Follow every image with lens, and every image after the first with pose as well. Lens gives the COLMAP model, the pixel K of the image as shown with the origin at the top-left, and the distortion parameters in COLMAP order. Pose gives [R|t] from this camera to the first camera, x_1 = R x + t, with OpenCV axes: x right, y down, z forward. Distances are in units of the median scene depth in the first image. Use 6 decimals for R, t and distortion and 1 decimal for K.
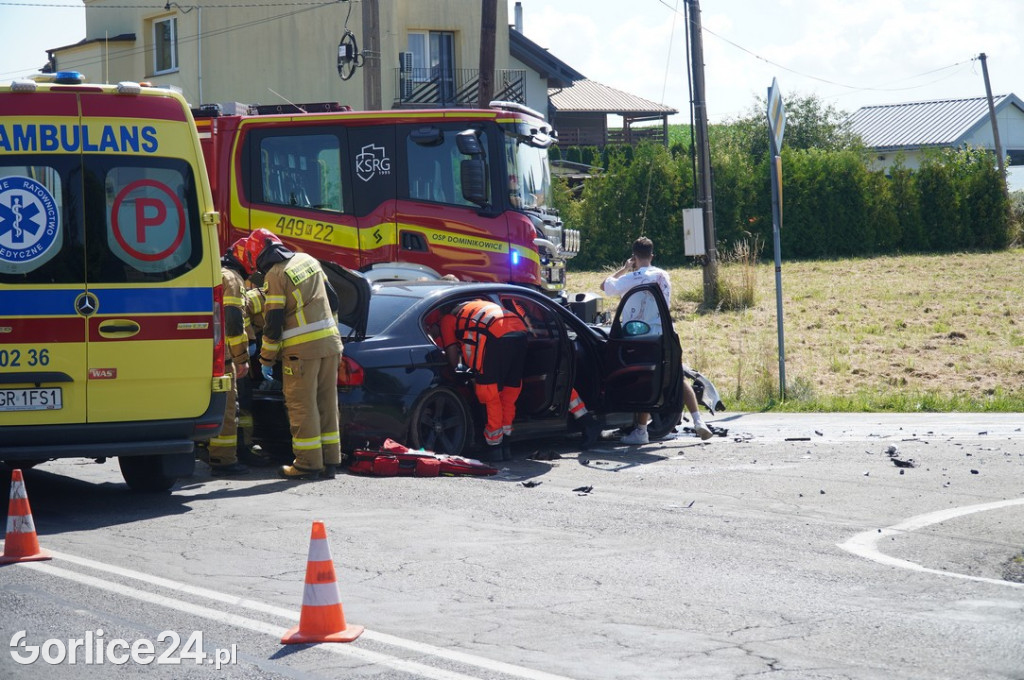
lens RADIAL K [[2138.7, 0, 512.0], [0, 2138.7, 340.0], [0, 0, 1]] dist [-0.271420, -0.037234]
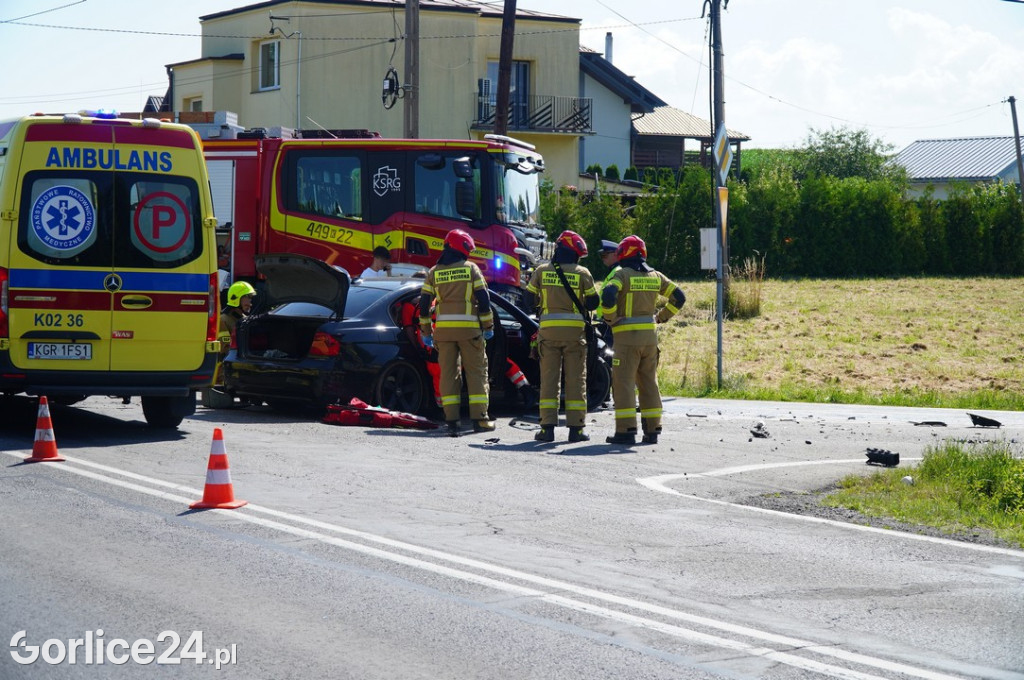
lens RADIAL K [[2038.3, 0, 512.0], [0, 2038.3, 340.0], [0, 0, 1]] dist [-0.209697, -0.742374]
pose [[0.997598, 0.039953, -0.056584, 0.076468], [-0.040085, 0.999196, -0.001209, 0.006618], [0.056490, 0.003475, 0.998397, -0.163035]]
